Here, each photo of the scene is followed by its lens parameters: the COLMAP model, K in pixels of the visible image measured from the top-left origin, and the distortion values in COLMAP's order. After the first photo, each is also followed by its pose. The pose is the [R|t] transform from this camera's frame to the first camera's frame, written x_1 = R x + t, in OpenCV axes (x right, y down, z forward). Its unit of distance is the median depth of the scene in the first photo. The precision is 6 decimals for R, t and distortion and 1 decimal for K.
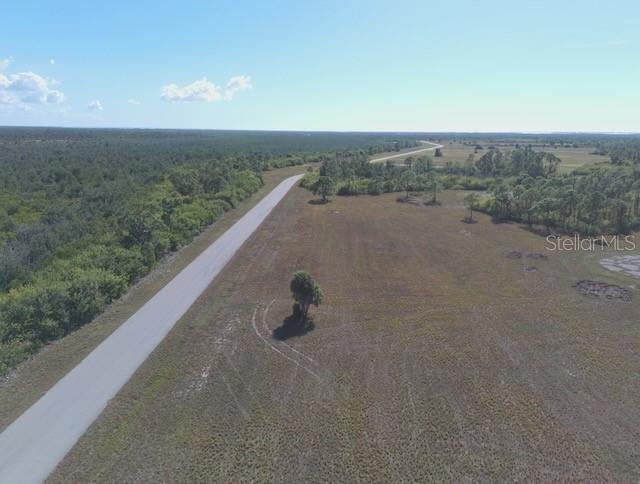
lens RADIAL K [[459.2, 0, 321.8], [0, 459.2, 242.5], [0, 0, 1]] dist [0.076553, -0.070360]
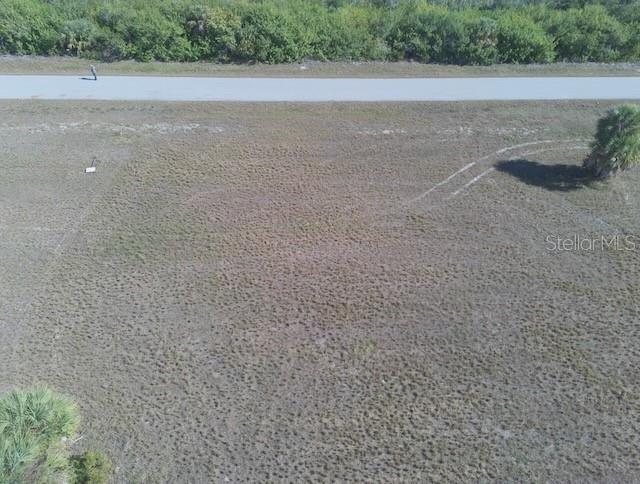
lens RADIAL K [[459.2, 0, 321.7], [0, 459.2, 236.7], [0, 0, 1]] dist [0.076553, -0.070360]
pose [[0.097235, 0.624016, -0.775338, 0.491777], [-0.265246, 0.767102, 0.584122, -0.051418], [0.959265, 0.148859, 0.240107, 0.565509]]
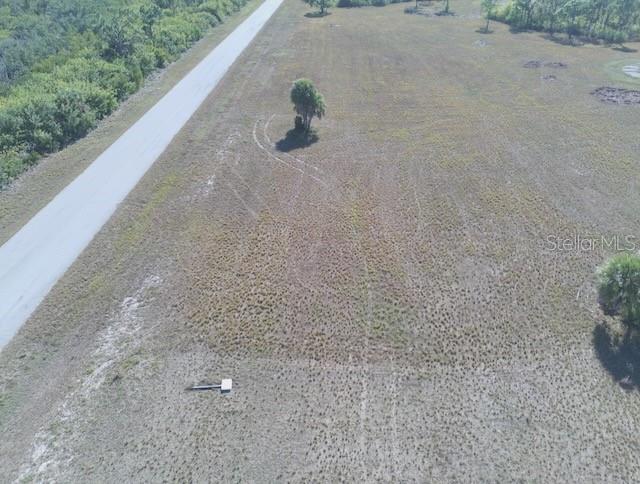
lens RADIAL K [[459.2, 0, 321.9], [0, 459.2, 243.8], [0, 0, 1]] dist [0.076553, -0.070360]
pose [[0.999828, -0.018518, 0.000396, -0.012965], [0.017301, 0.941309, 0.337102, 0.066091], [-0.006615, -0.337038, 0.941468, 0.016694]]
